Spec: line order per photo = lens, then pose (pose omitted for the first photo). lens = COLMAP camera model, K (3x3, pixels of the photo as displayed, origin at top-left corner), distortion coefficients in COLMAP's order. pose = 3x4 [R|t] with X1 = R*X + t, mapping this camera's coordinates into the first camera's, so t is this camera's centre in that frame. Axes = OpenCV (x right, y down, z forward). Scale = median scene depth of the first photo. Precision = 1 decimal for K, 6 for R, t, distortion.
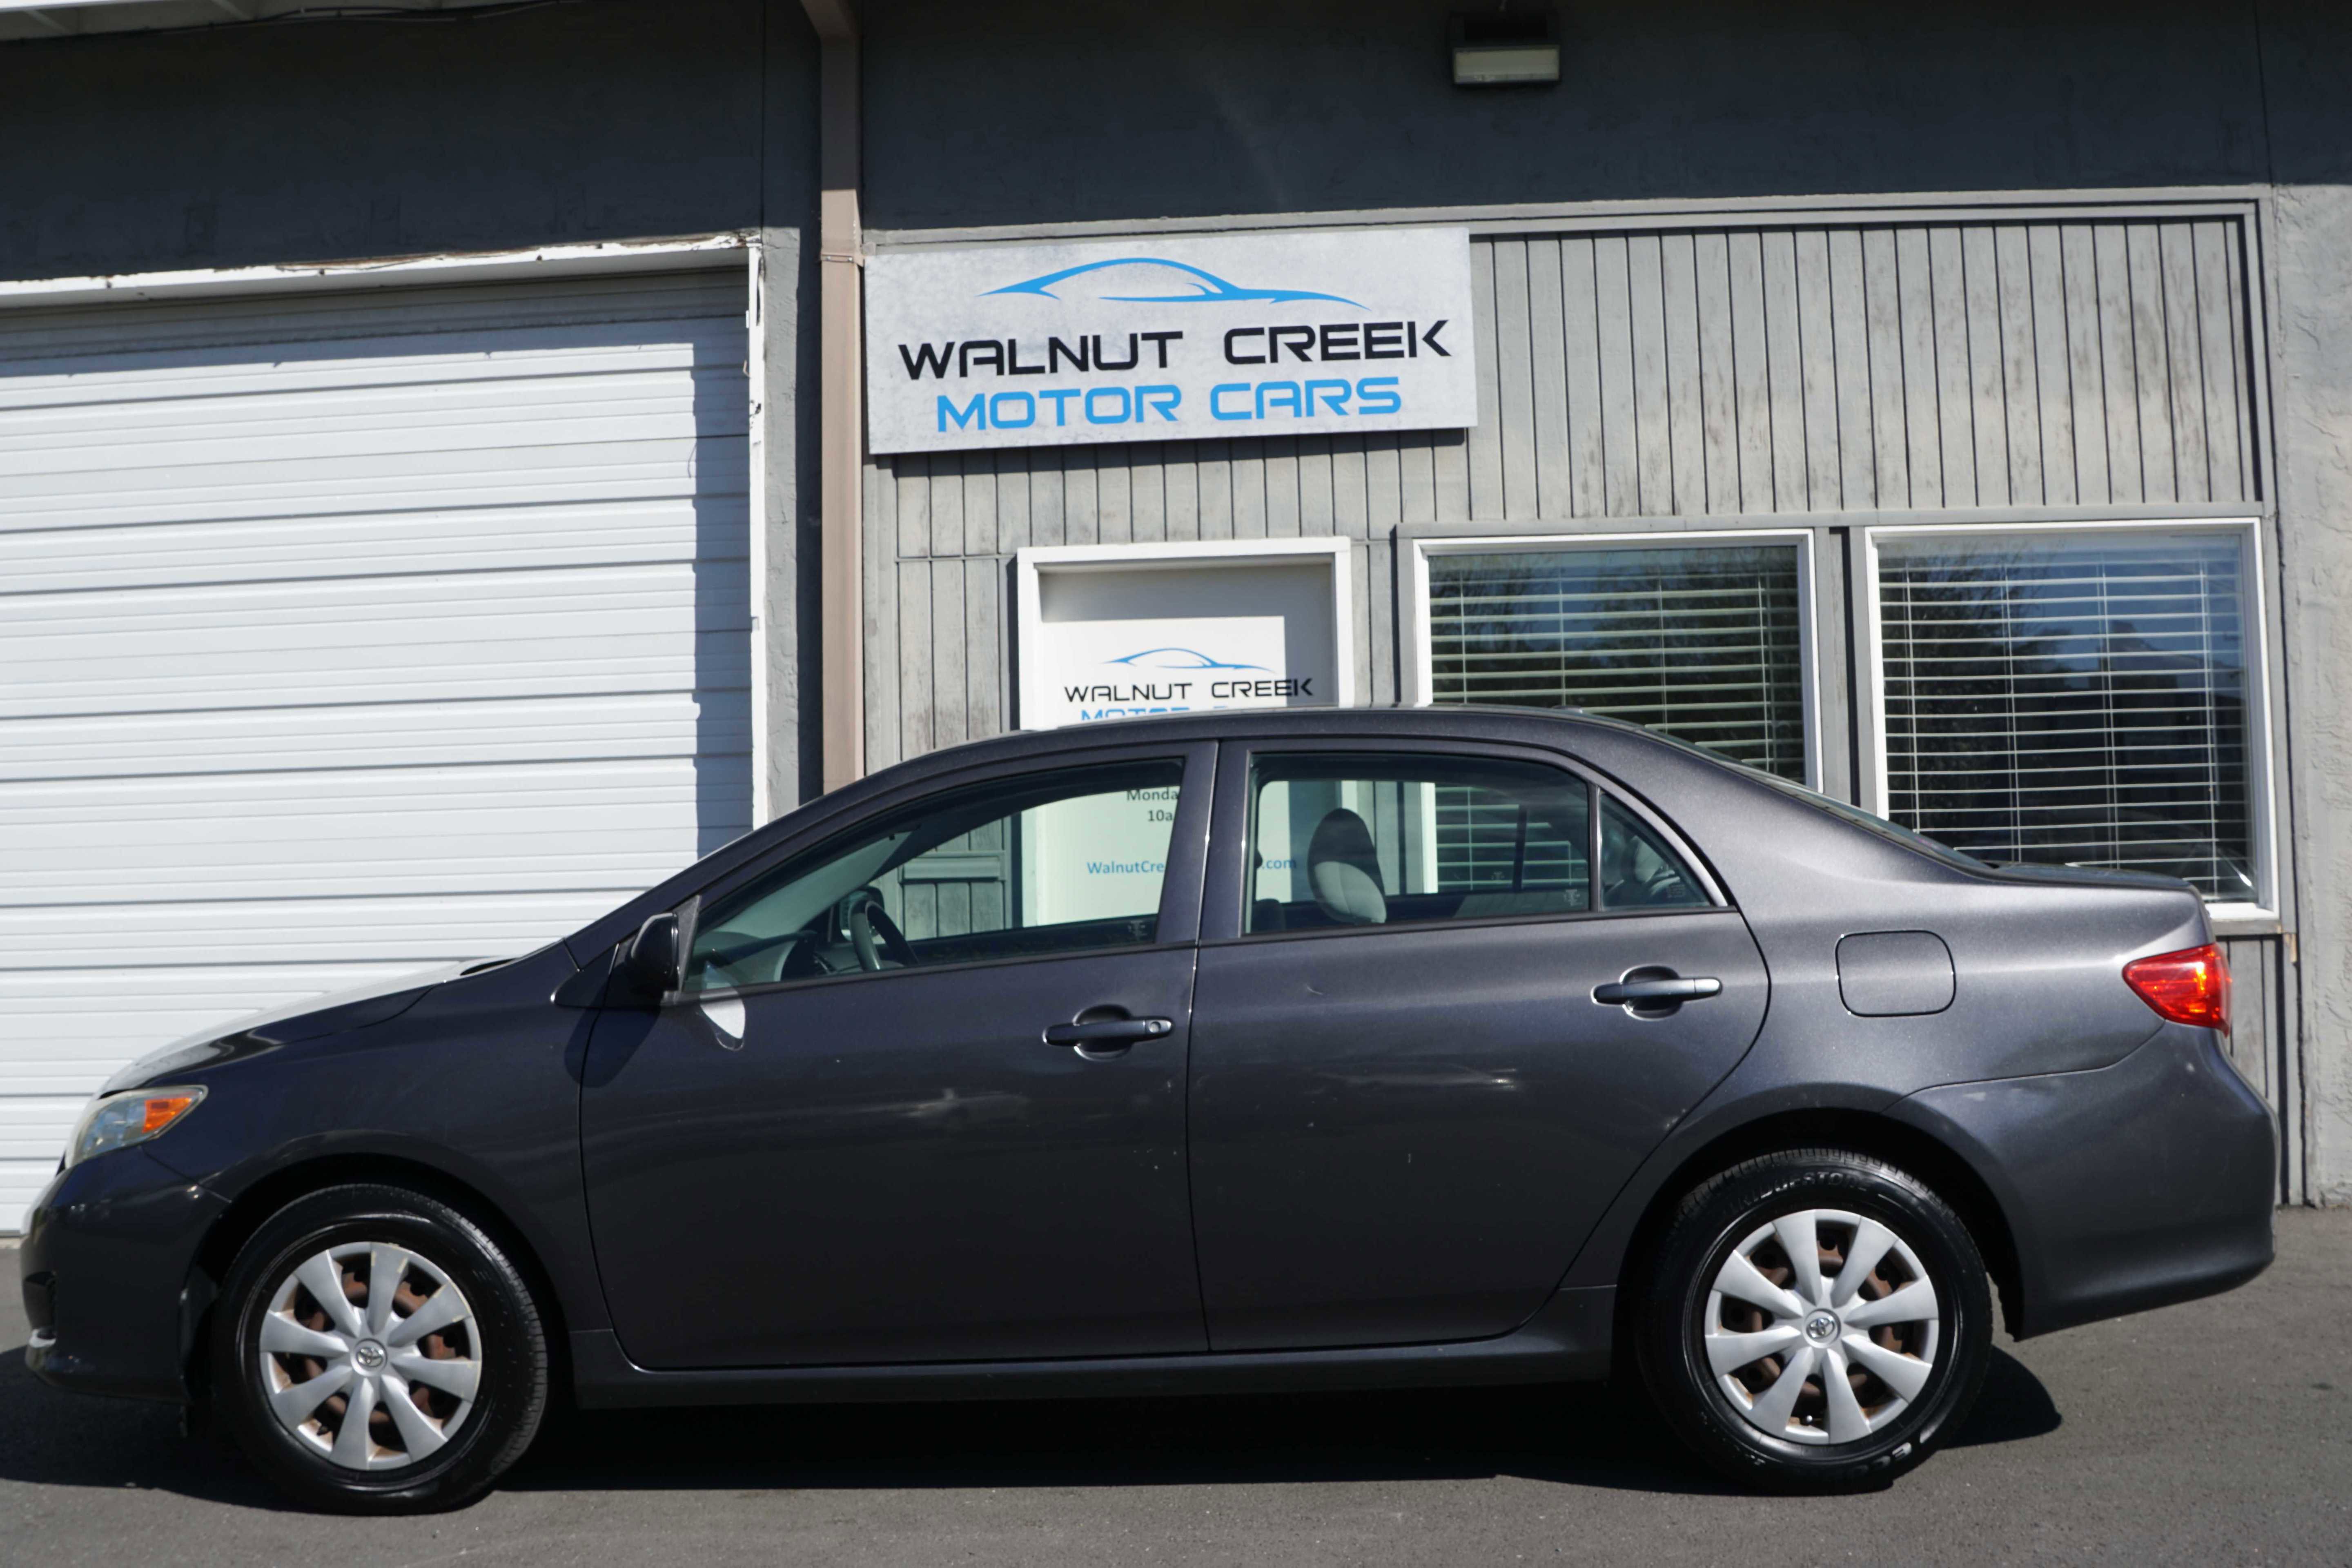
lens RADIAL K [[2505.4, 0, 1184.2], [0, 2505.4, 806.1], [0, 0, 1]] dist [-0.105277, 0.000000]
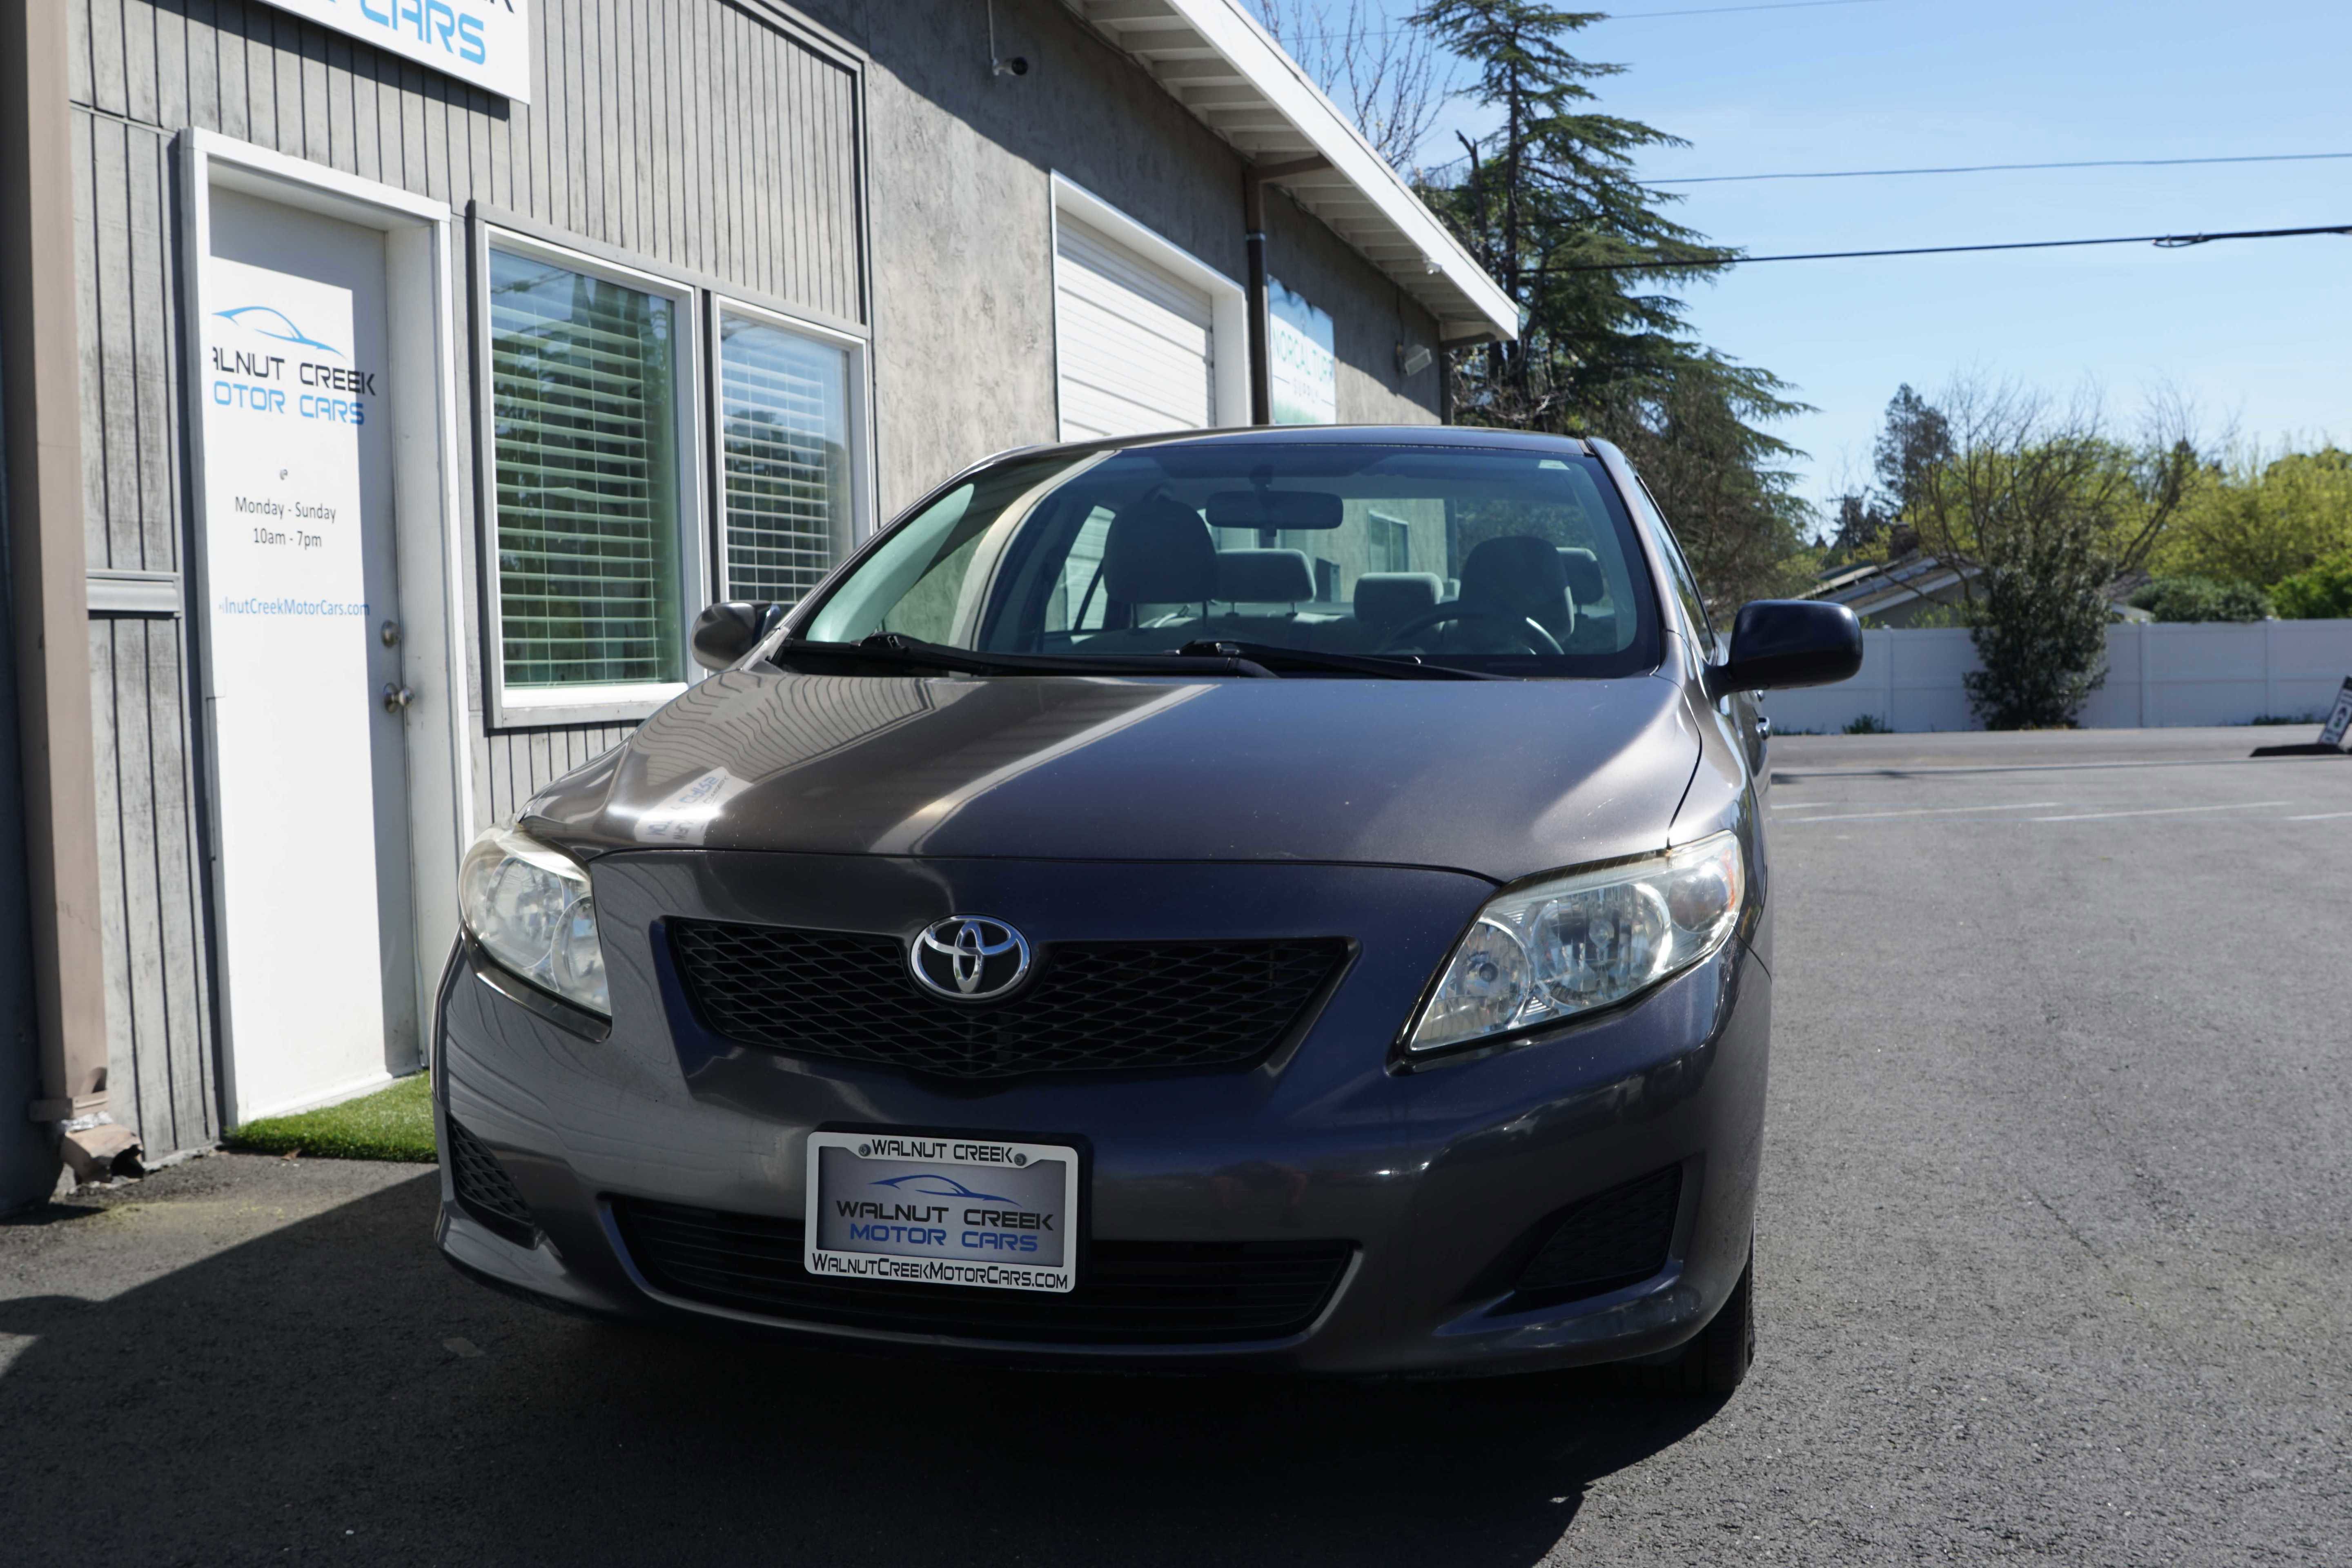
lens RADIAL K [[2505.4, 0, 1168.9], [0, 2505.4, 772.0], [0, 0, 1]] dist [-0.105277, 0.000000]
pose [[0.199852, -0.023544, 0.979543, -0.664650], [-0.012314, 0.999572, 0.026538, 0.050061], [-0.979749, -0.017366, 0.199476, 0.610530]]
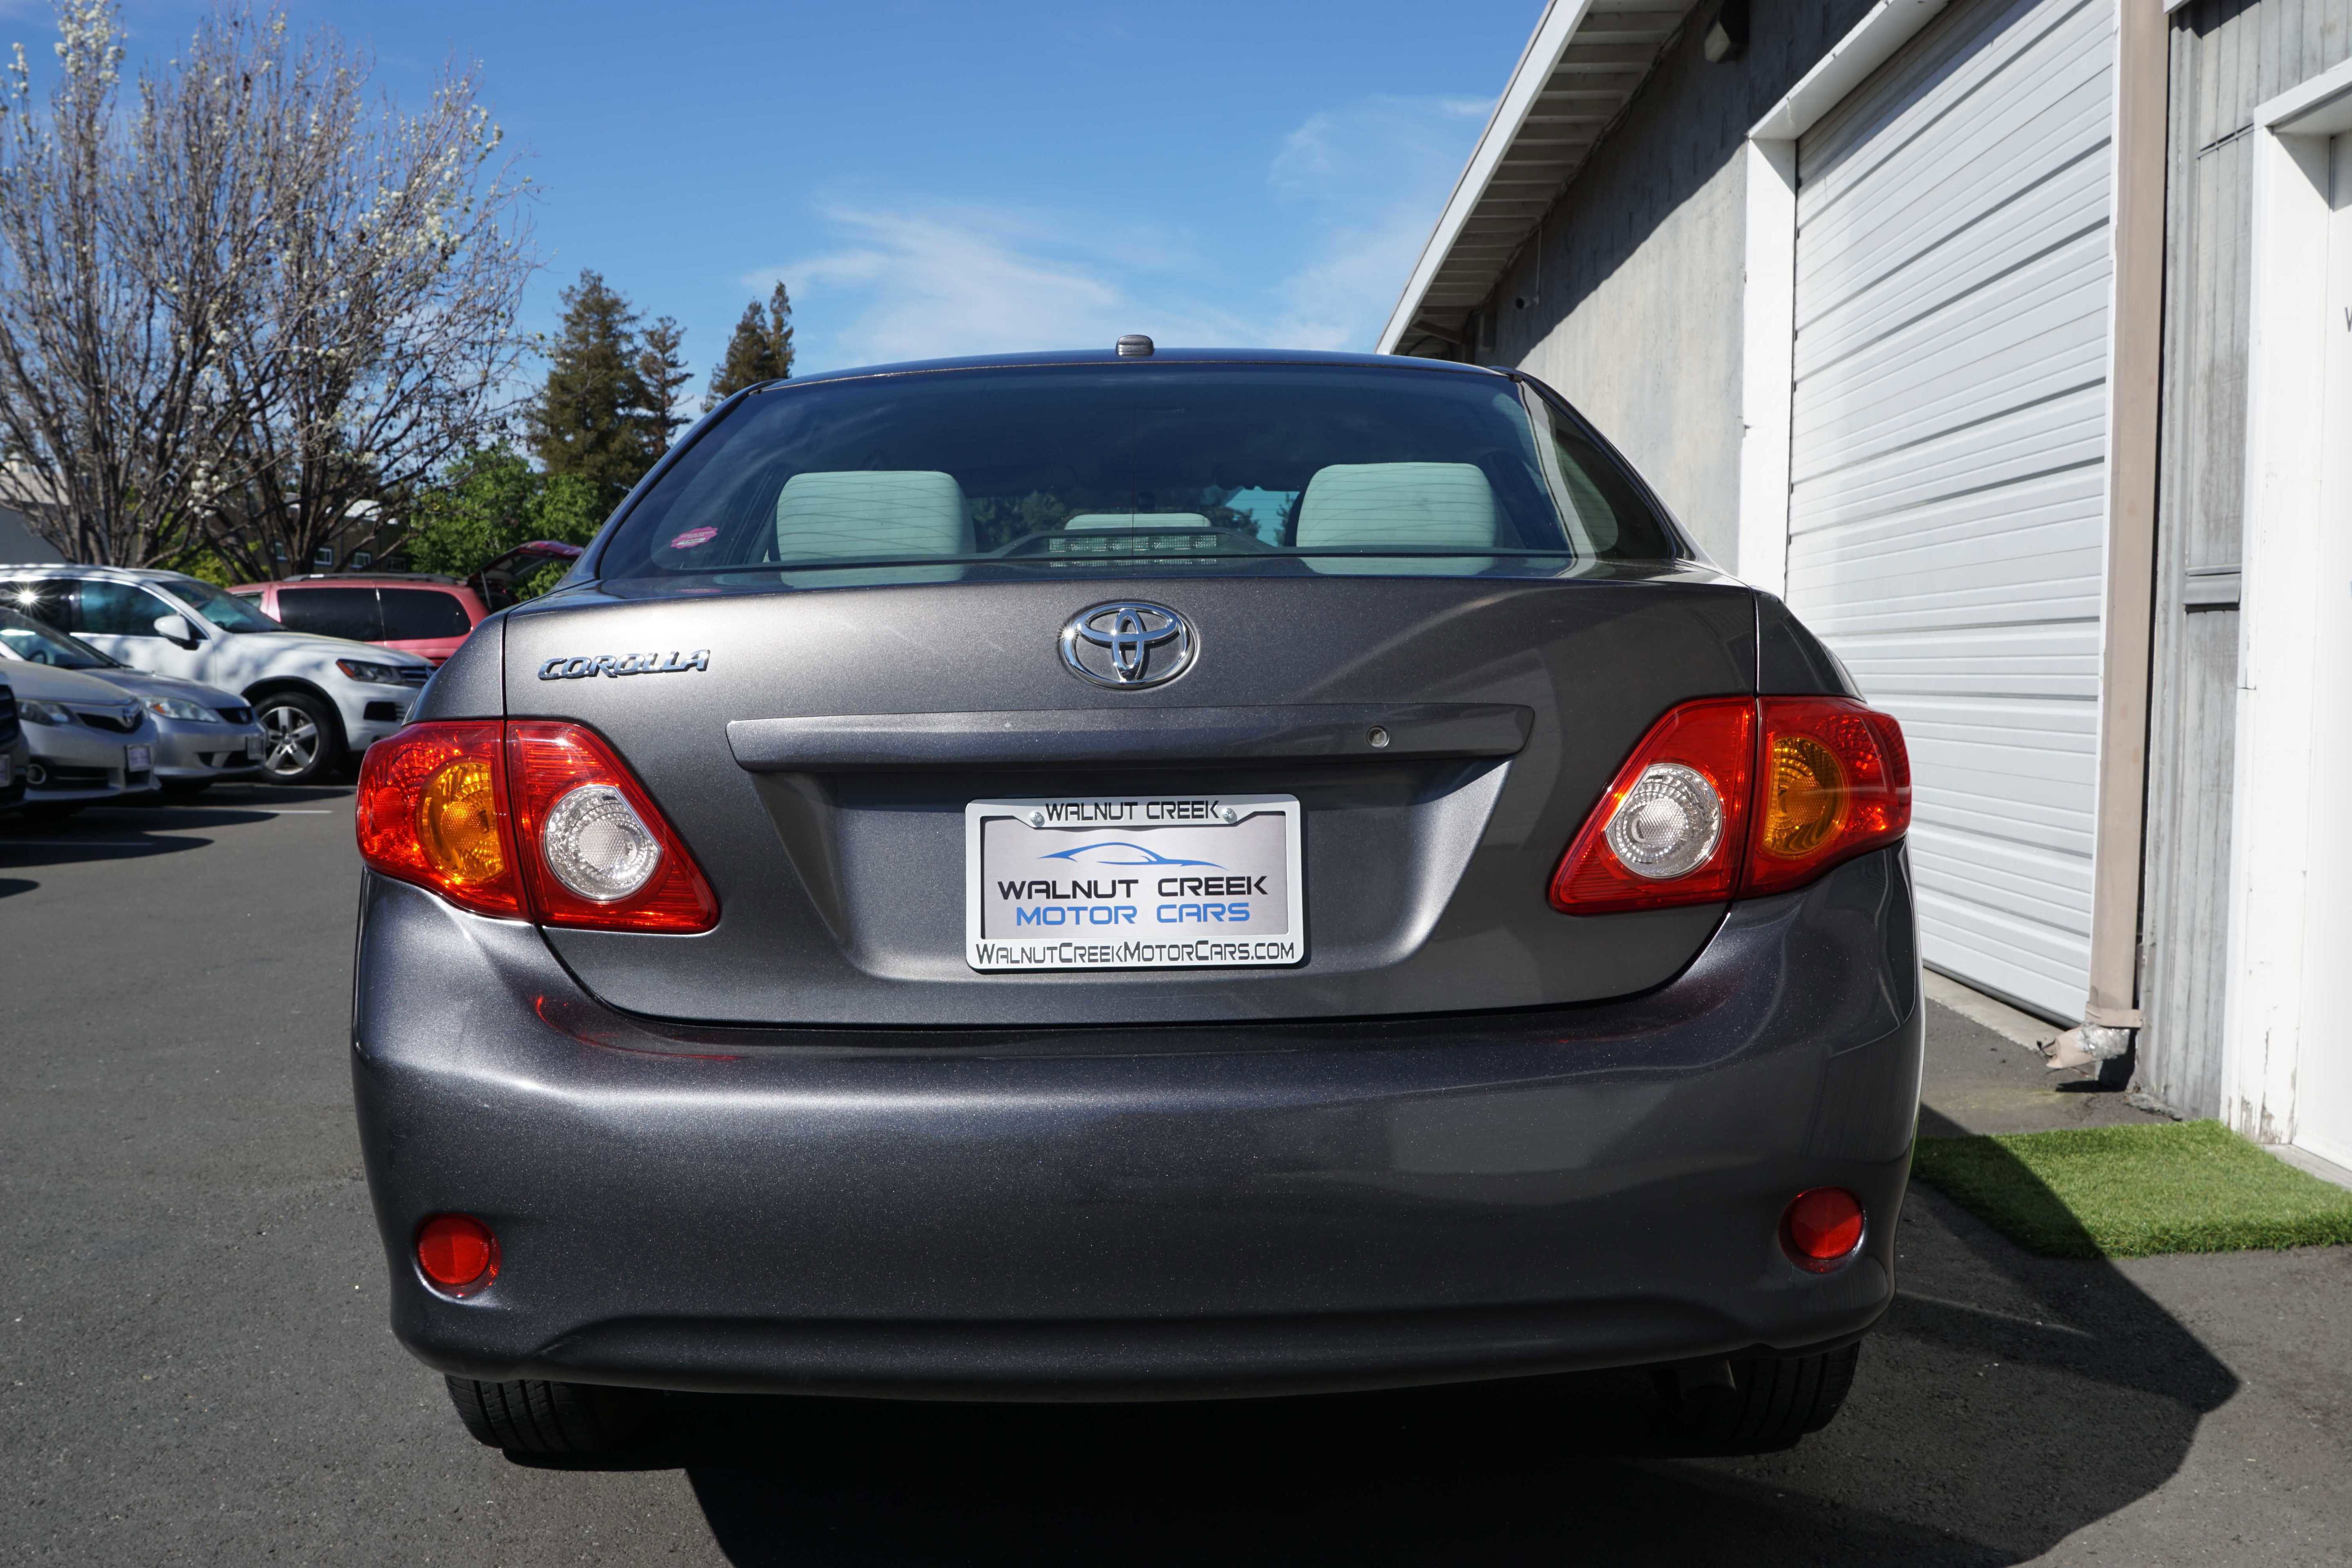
lens RADIAL K [[2505.4, 0, 1180.3], [0, 2505.4, 778.6], [0, 0, 1]] dist [-0.105277, 0.000000]
pose [[0.037124, 0.075218, -0.996476, 0.581110], [0.022145, 0.996856, 0.076072, 0.018585], [0.999065, -0.024891, 0.035341, 0.690451]]
